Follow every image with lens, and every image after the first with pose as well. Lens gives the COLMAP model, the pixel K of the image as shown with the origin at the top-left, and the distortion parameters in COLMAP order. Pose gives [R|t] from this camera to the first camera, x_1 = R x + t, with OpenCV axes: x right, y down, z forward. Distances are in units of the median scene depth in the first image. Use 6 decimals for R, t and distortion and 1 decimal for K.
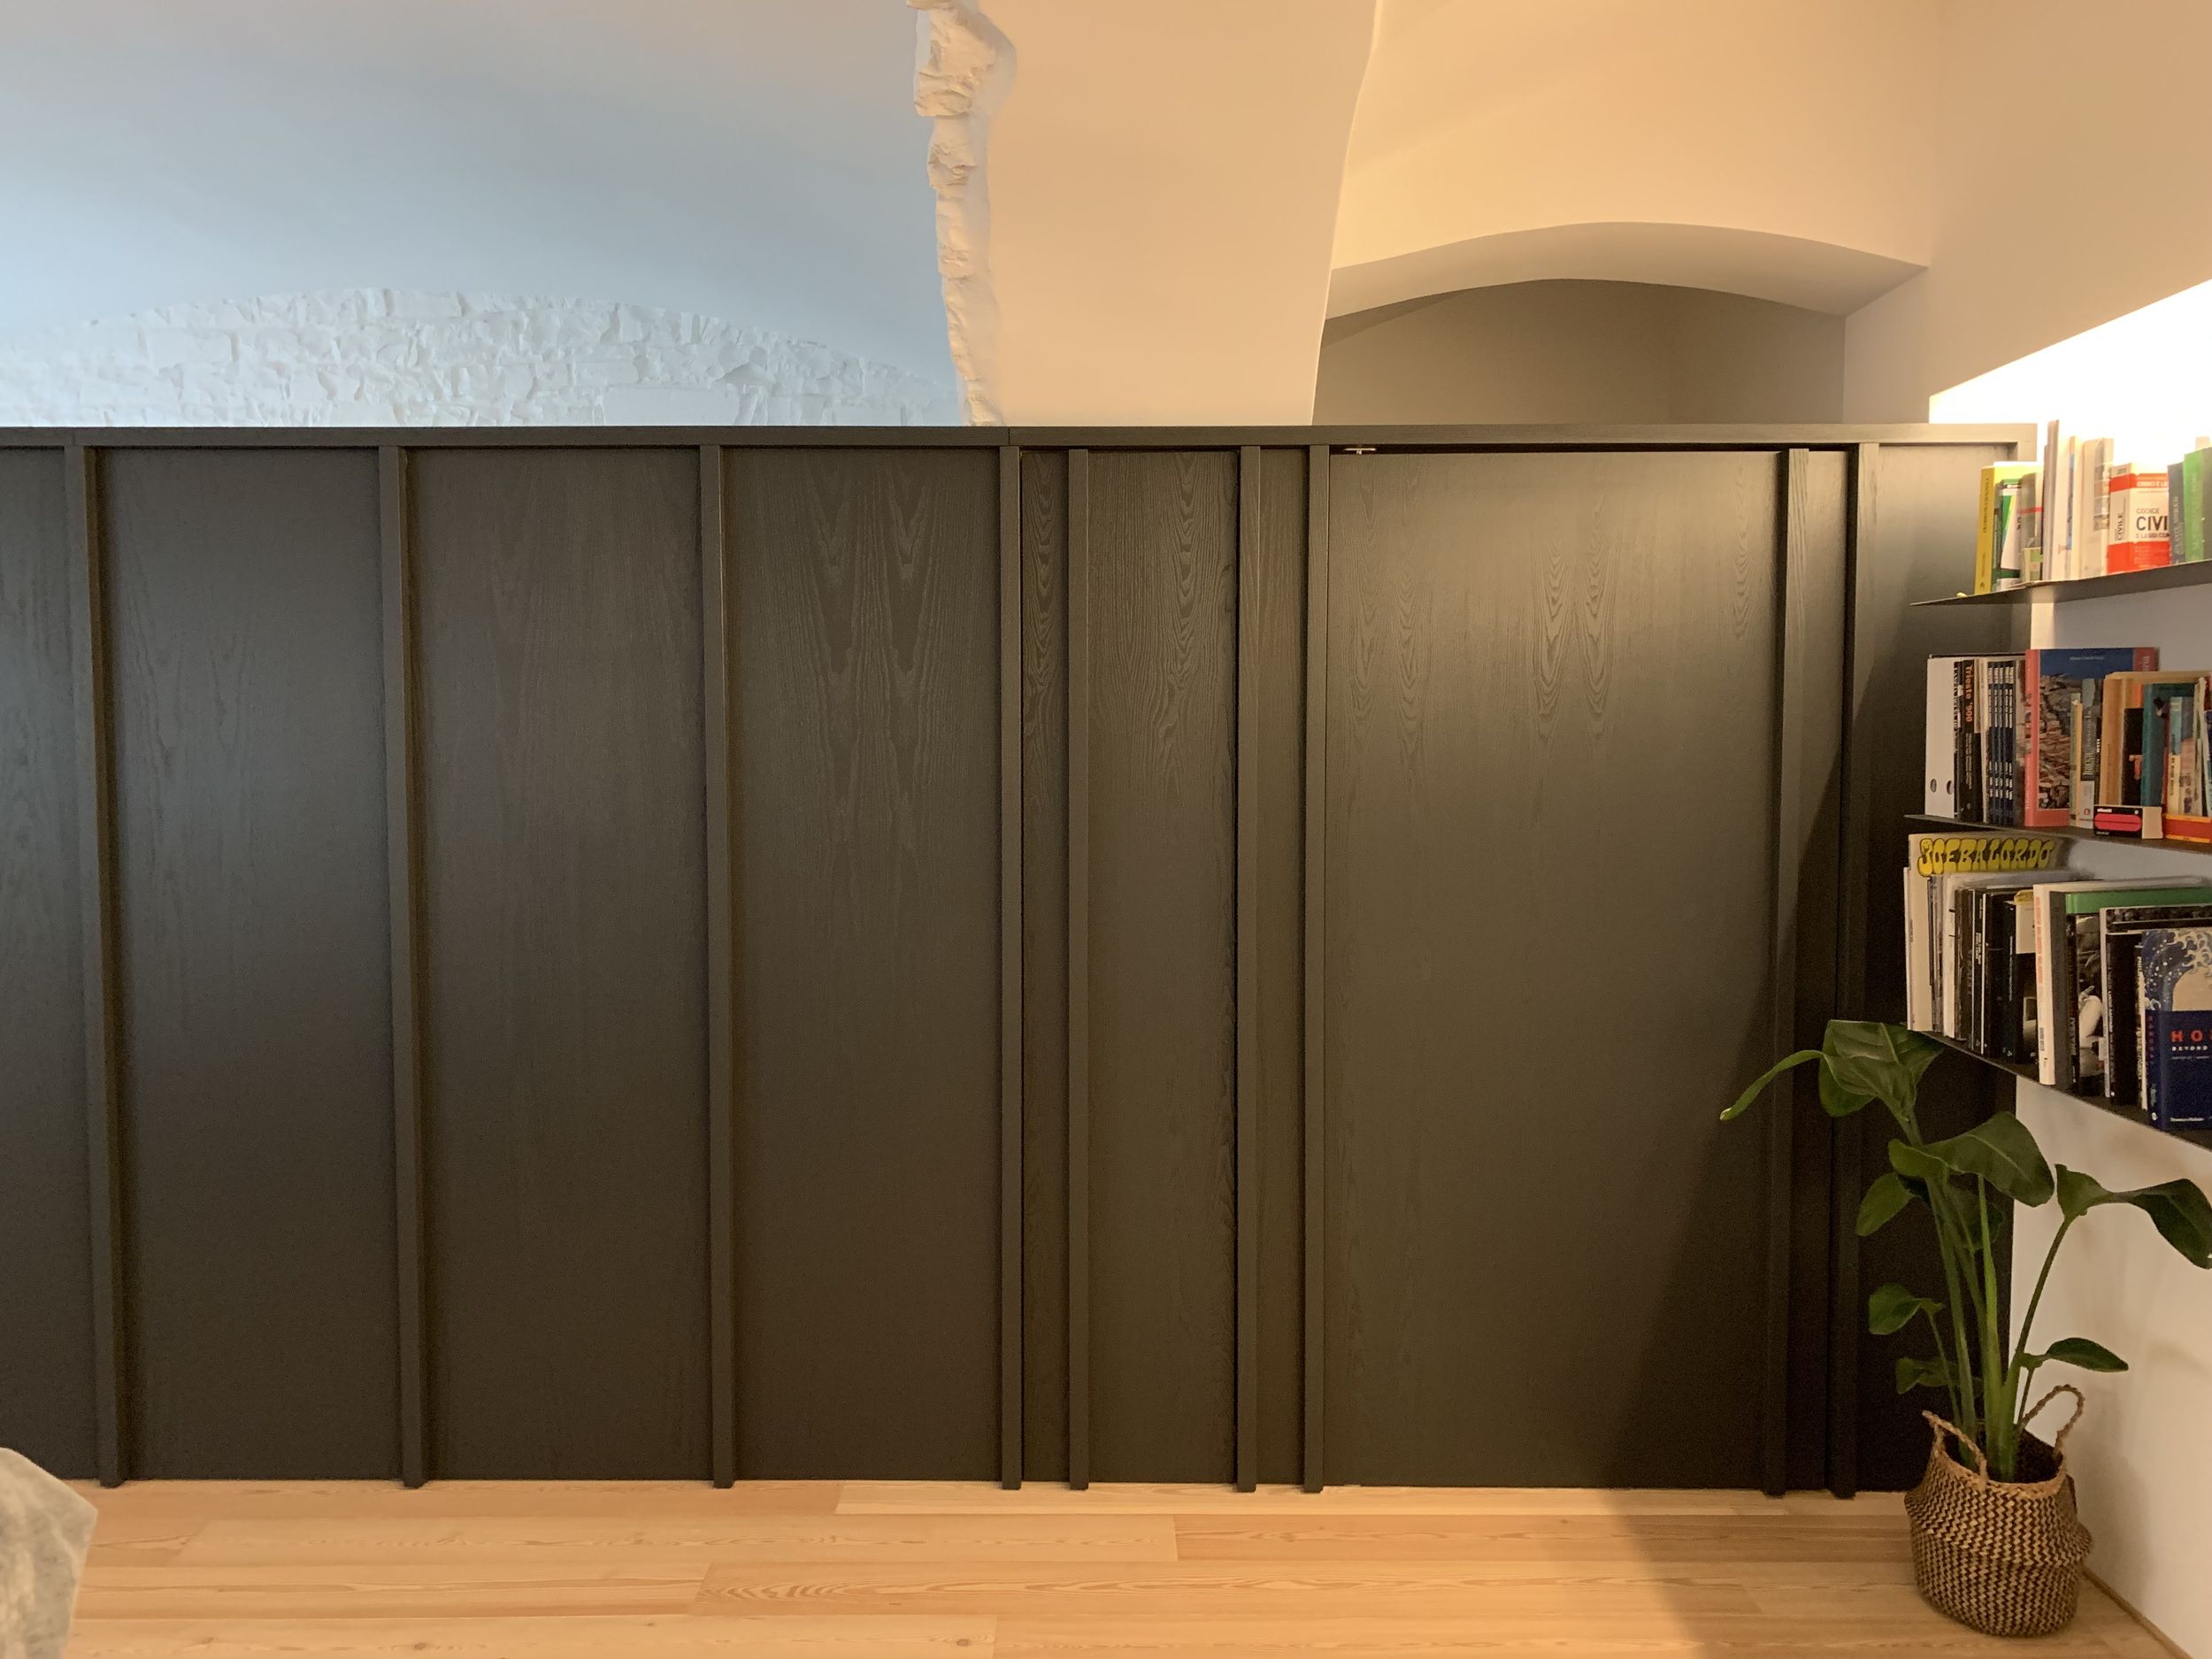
lens RADIAL K [[1690.5, 0, 1106.0], [0, 1690.5, 829.5], [0, 0, 1]] dist [0.003563, -0.002590]
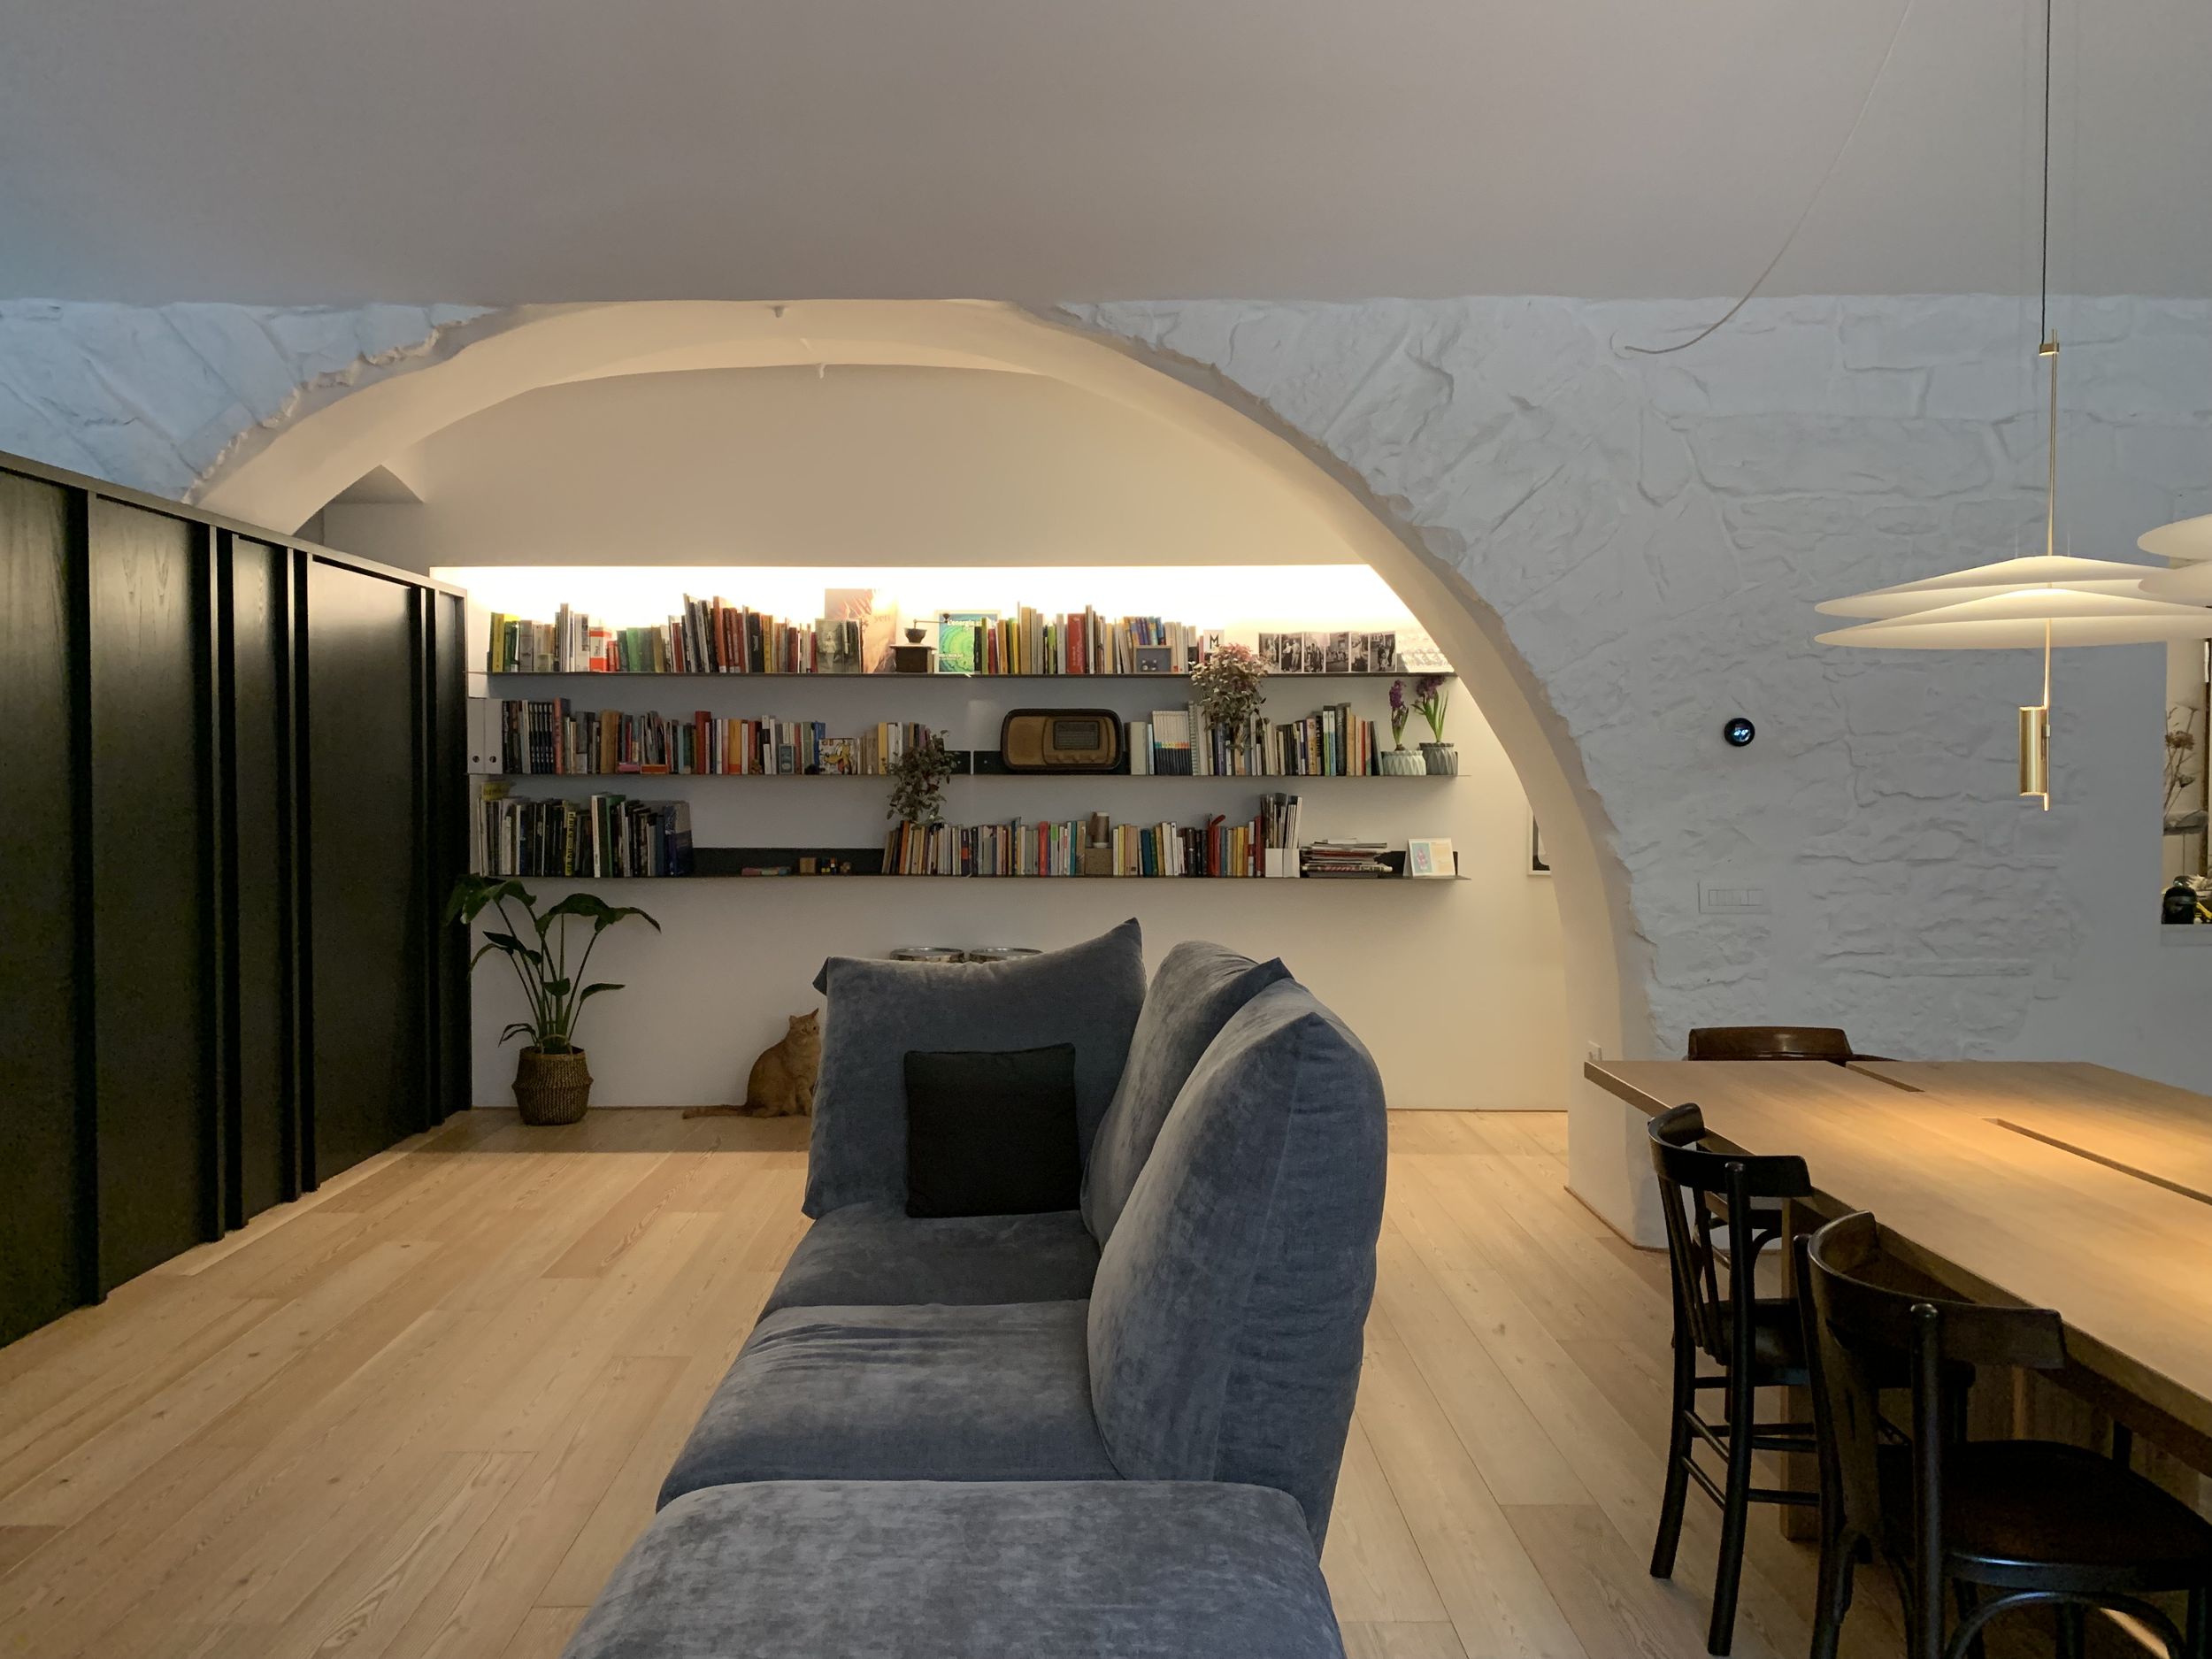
lens RADIAL K [[1687.3, 0, 1106.0], [0, 1687.3, 829.5], [0, 0, 1]] dist [0.011478, 0.012723]
pose [[-0.024921, -0.029346, 0.999259, -1.654227], [0.063594, 0.997498, 0.030880, 0.046607], [-0.997665, 0.064316, -0.022992, 0.275819]]
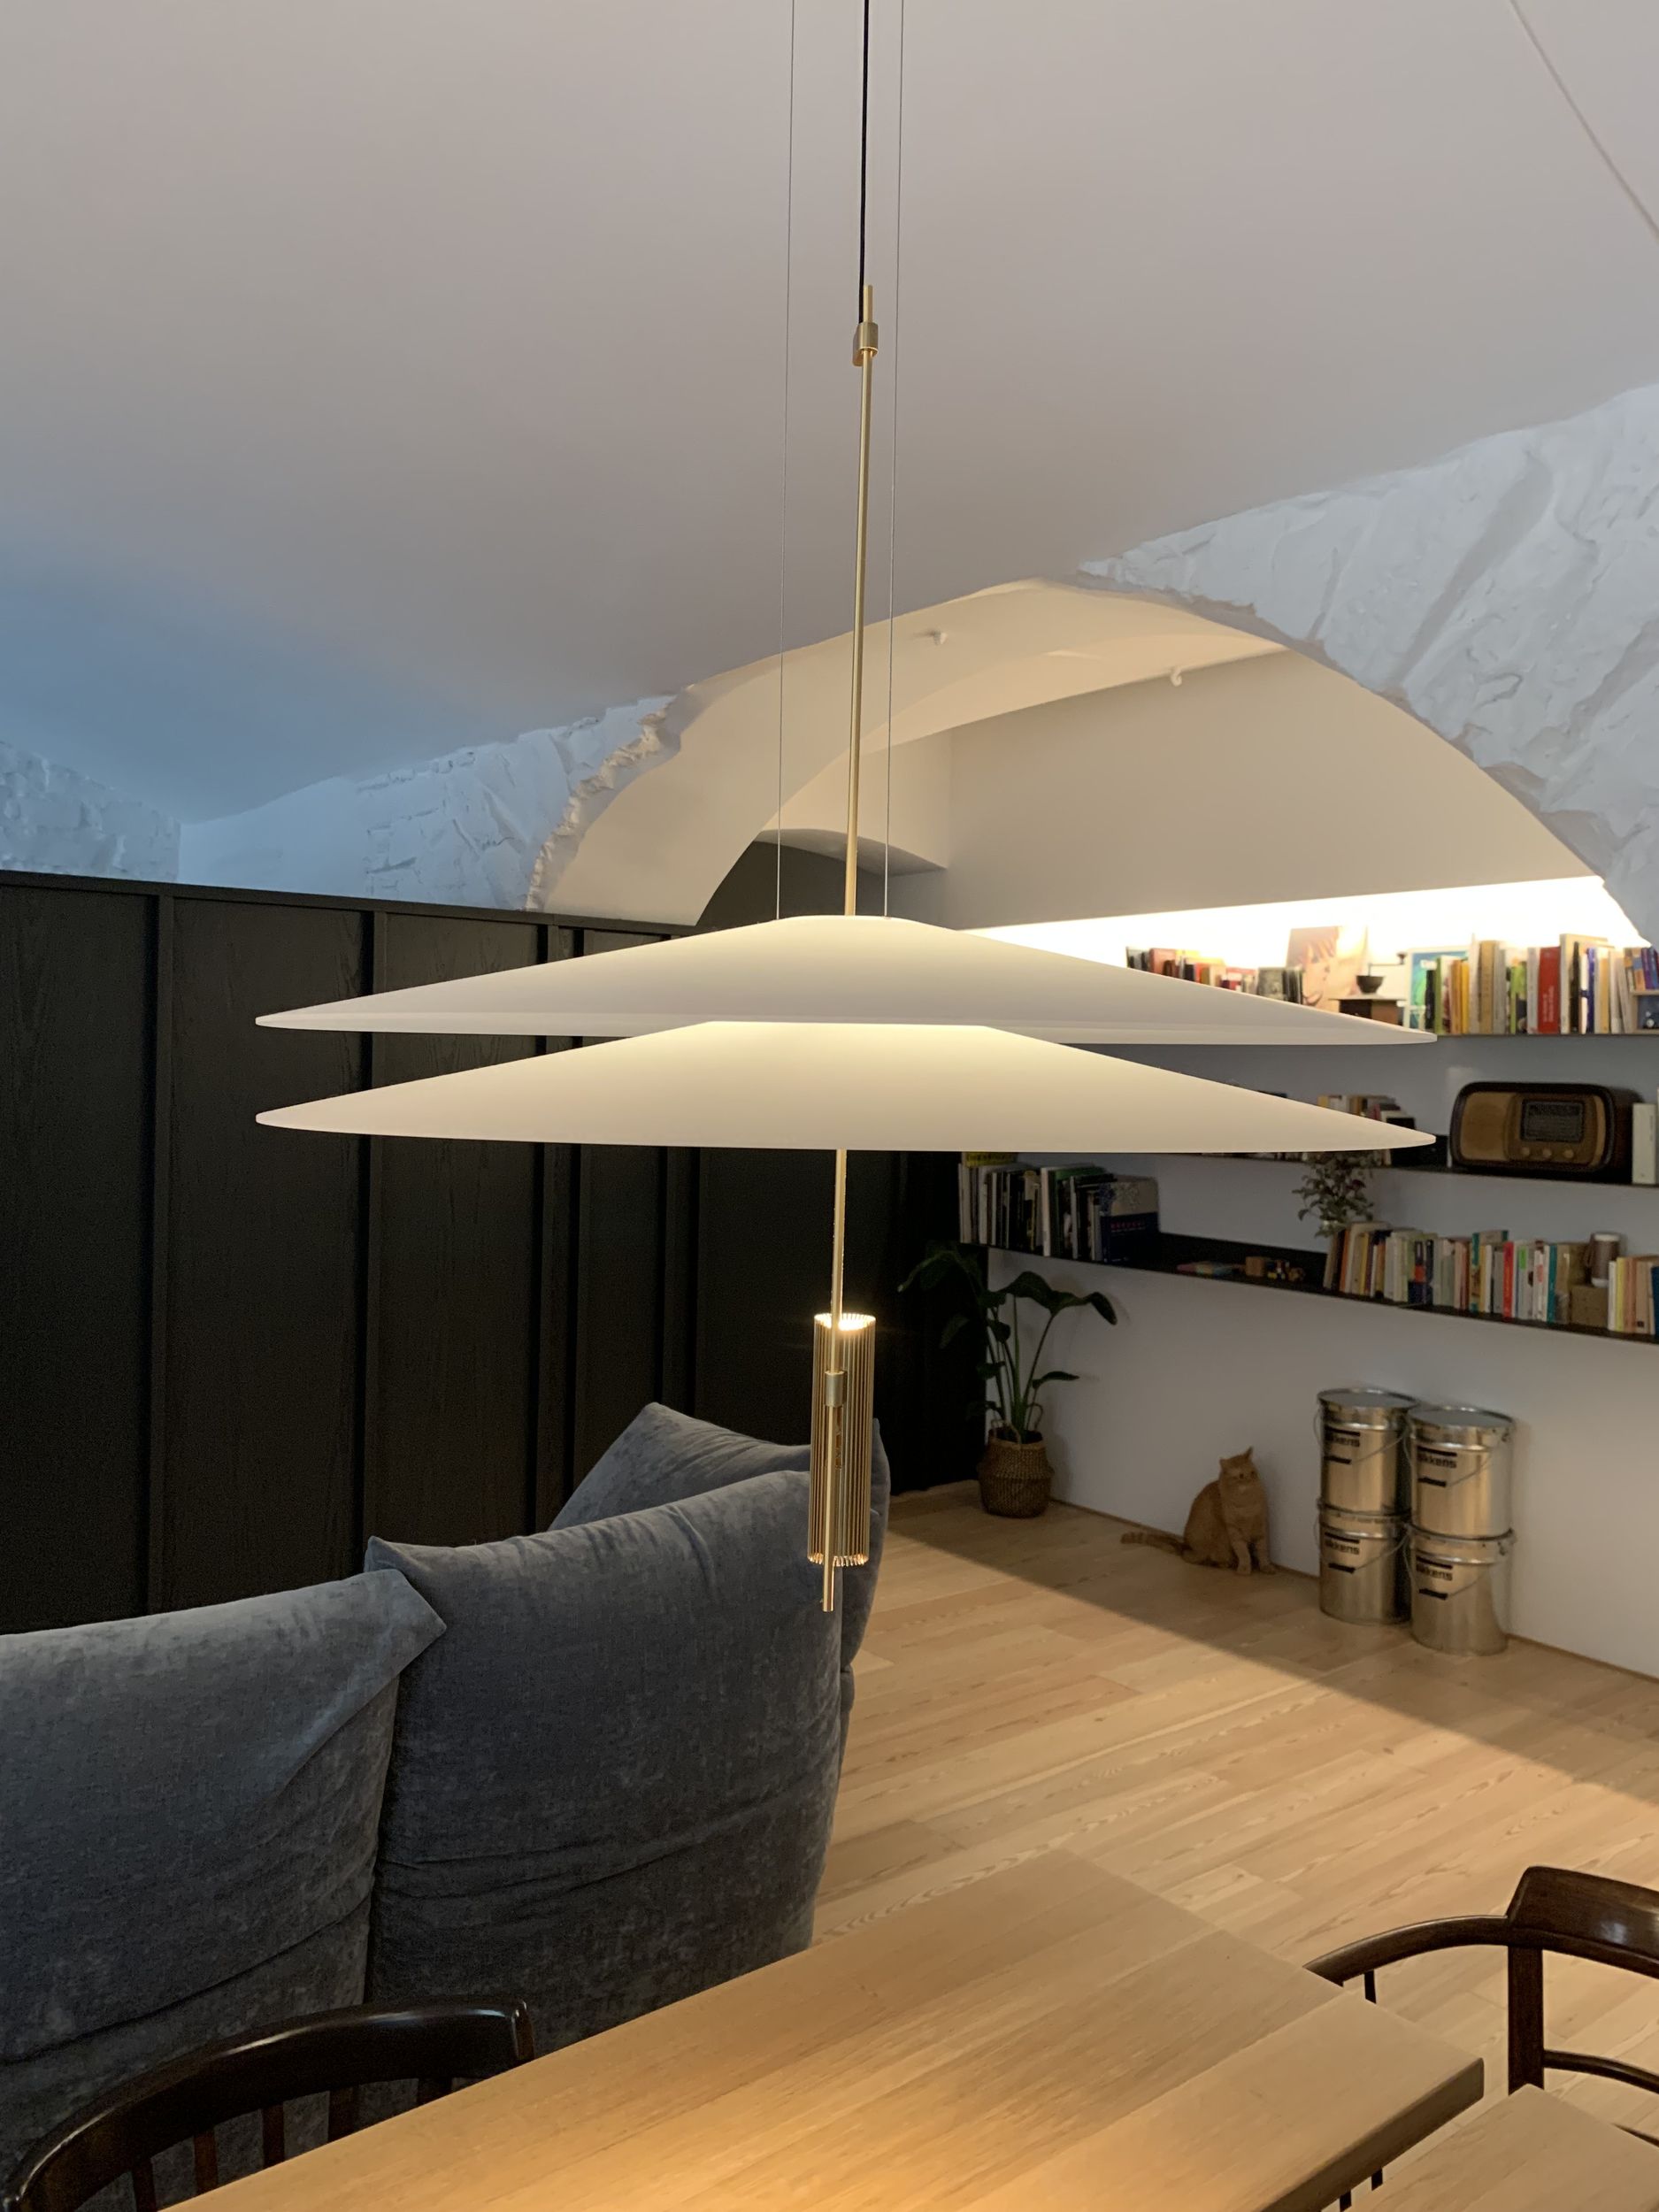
lens RADIAL K [[1703.3, 0, 861.6], [0, 1703.3, 1083.2], [0, 0, 1]] dist [0.176559, -0.485333]
pose [[0.767822, 0.009449, 0.640594, -0.956478], [0.021536, 0.998945, -0.040548, 0.006191], [-0.640301, 0.044929, 0.766809, -0.524791]]
